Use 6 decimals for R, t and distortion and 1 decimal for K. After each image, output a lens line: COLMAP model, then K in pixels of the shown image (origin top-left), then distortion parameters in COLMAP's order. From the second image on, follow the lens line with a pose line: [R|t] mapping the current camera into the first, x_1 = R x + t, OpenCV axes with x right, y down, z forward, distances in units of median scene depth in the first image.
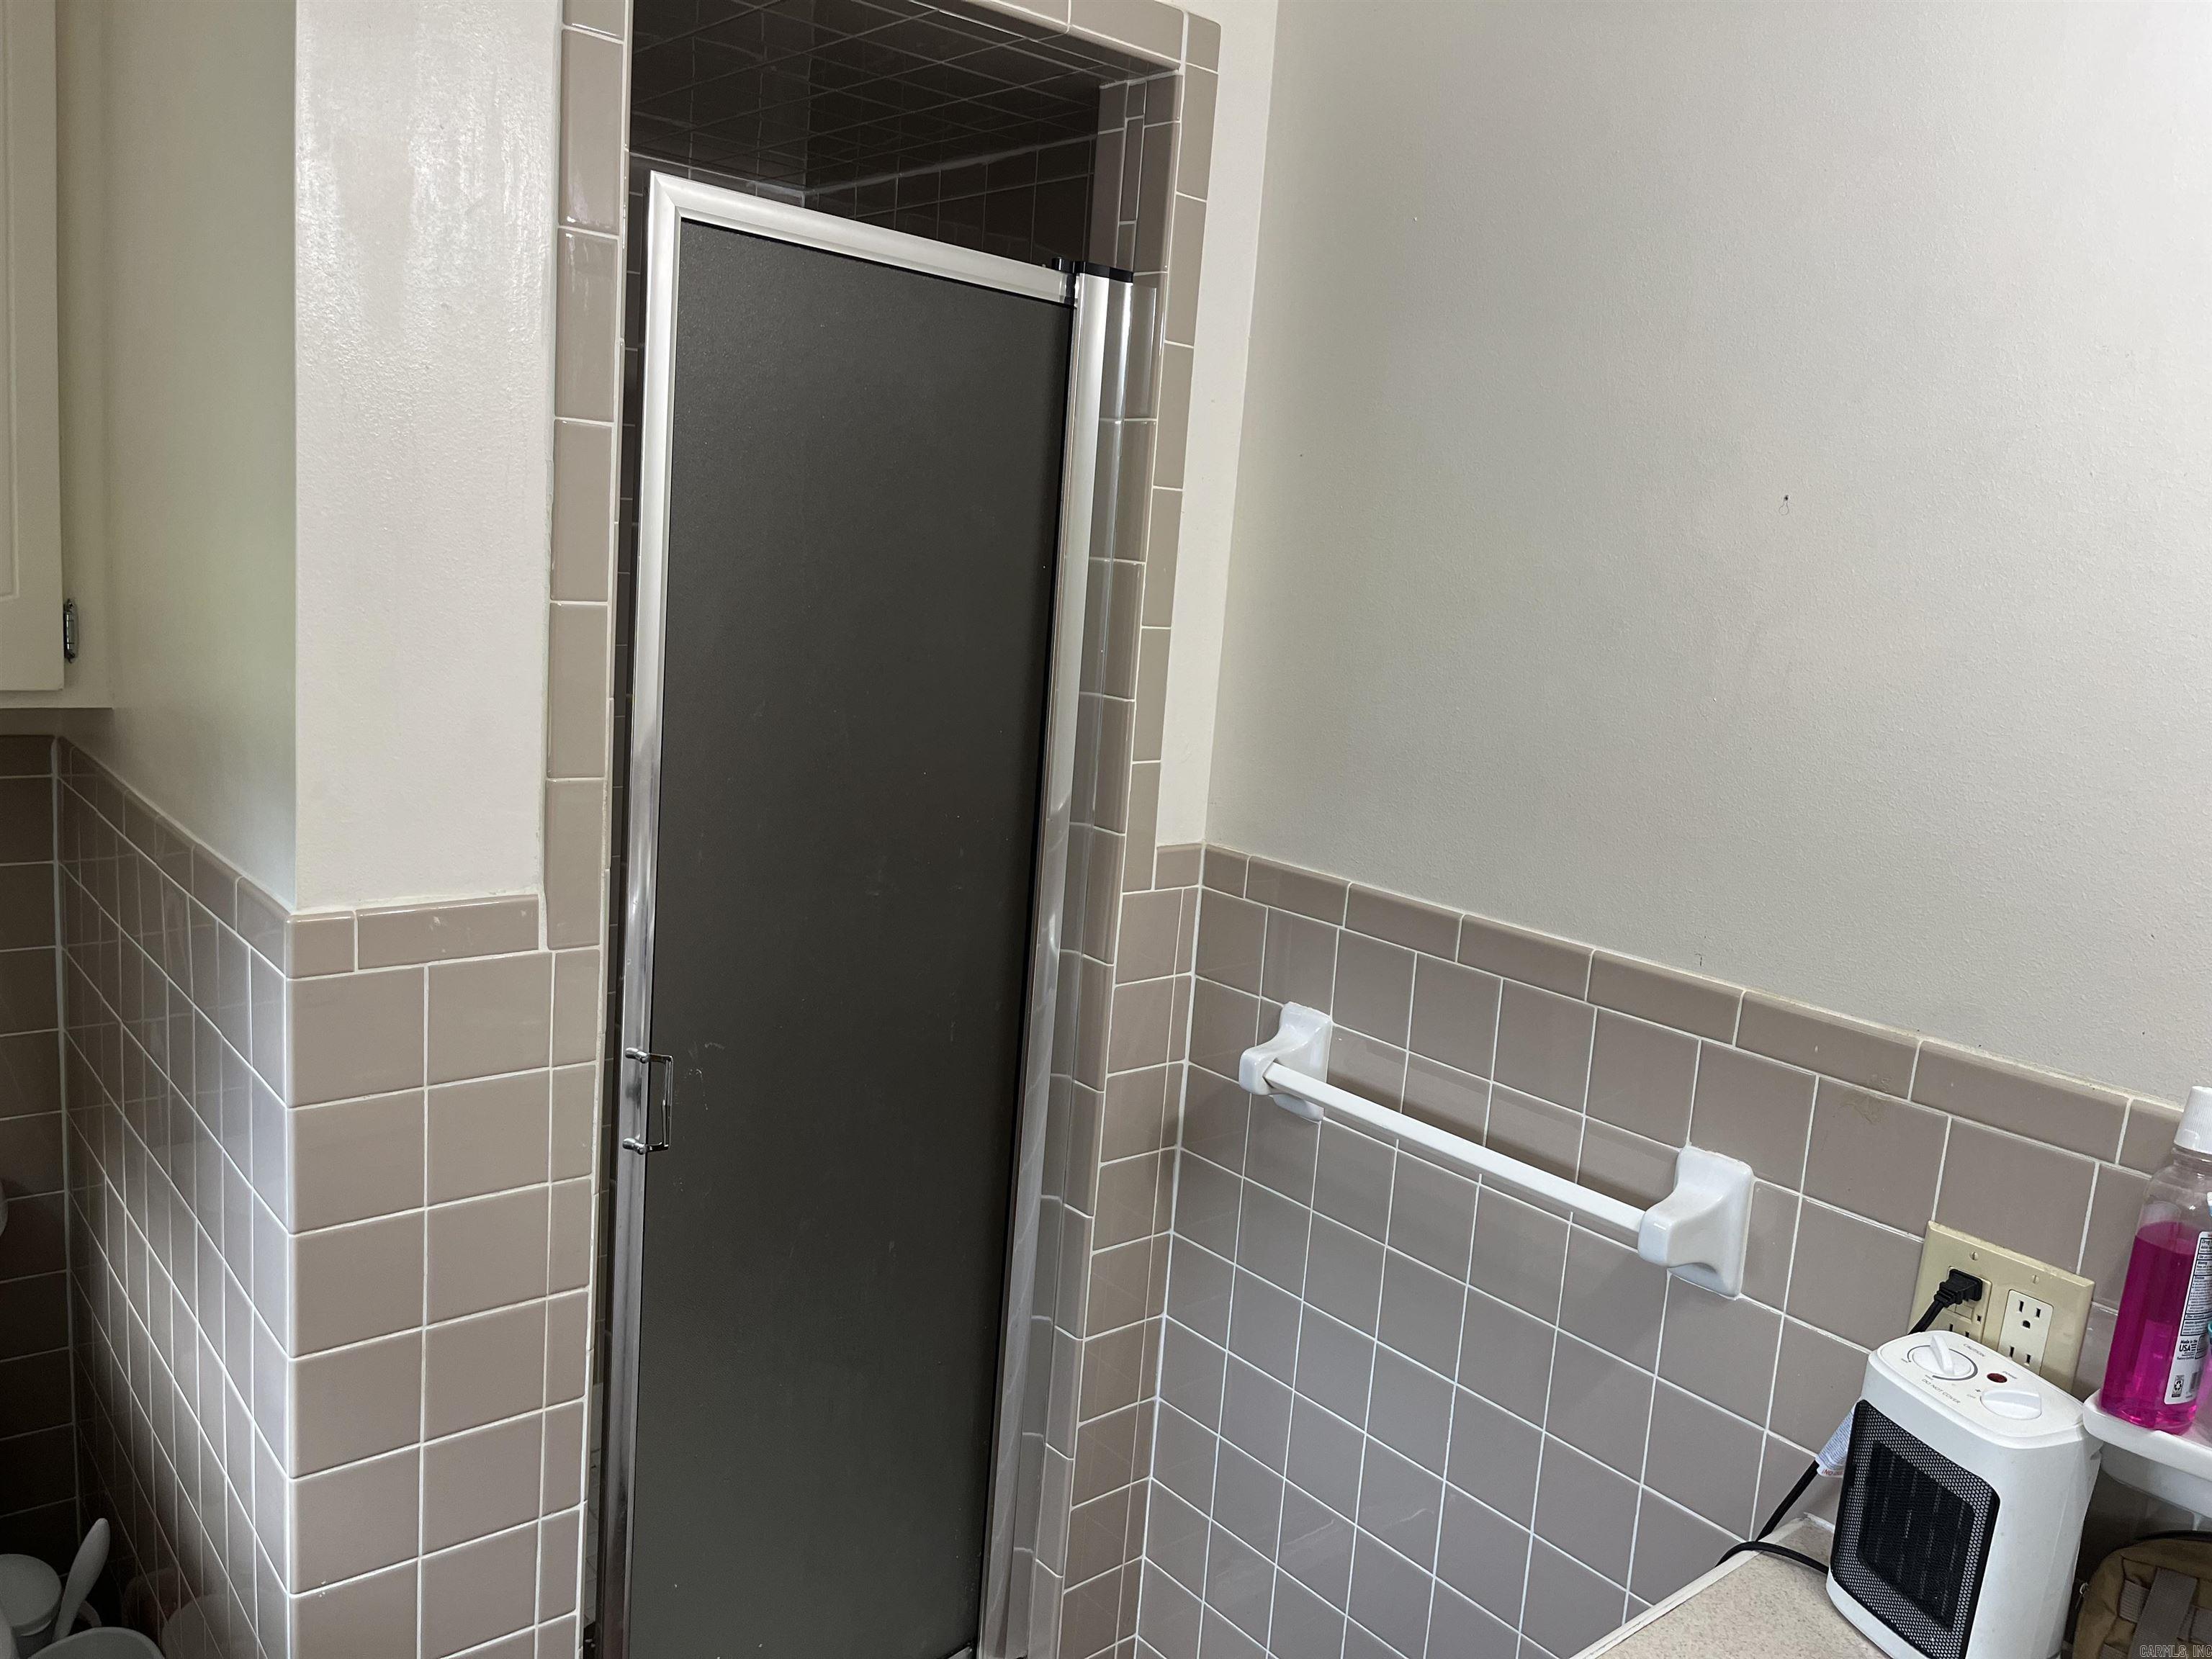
lens RADIAL K [[1680.6, 0, 1117.3], [0, 1680.6, 821.5], [0, 0, 1]] dist [0.048810, -0.062365]
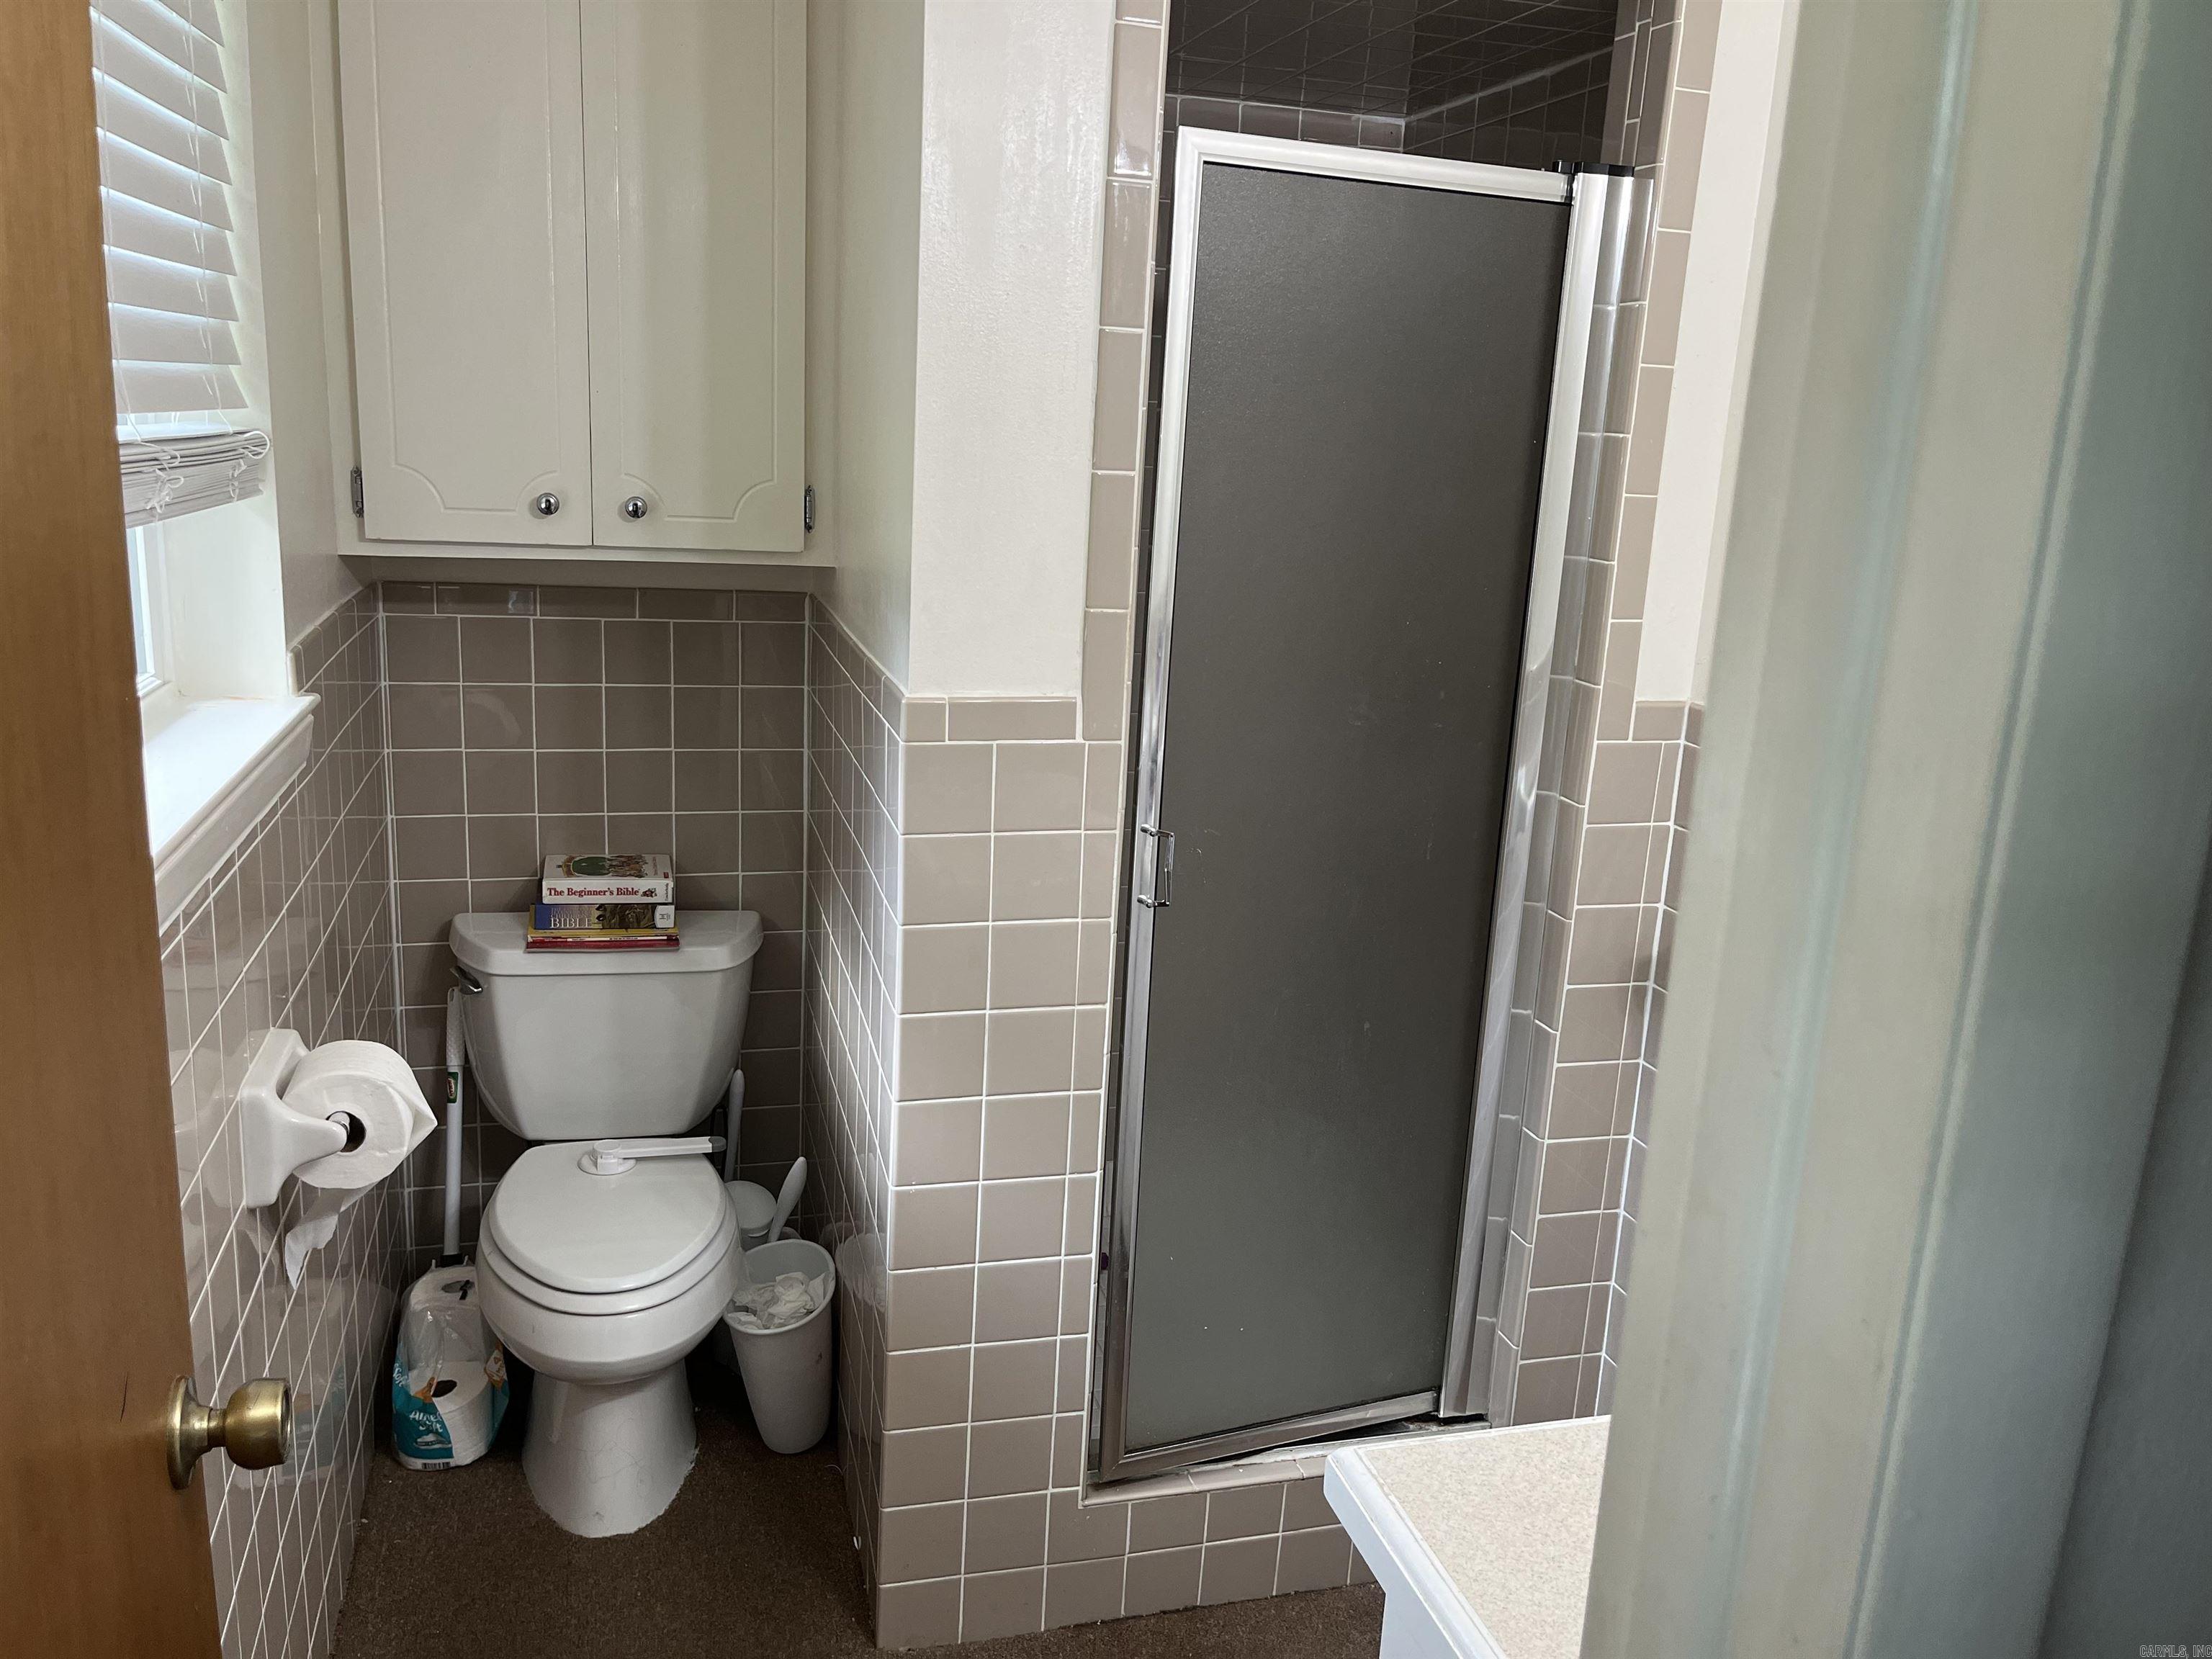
lens RADIAL K [[1680.6, 0, 1106.5], [0, 1680.6, 820.1], [0, 0, 1]] dist [0.048810, -0.062365]
pose [[0.908964, 0.066536, -0.411530, 0.177921], [-0.049646, 0.997433, 0.051609, 0.055756], [0.413908, -0.026480, 0.909934, -0.147741]]
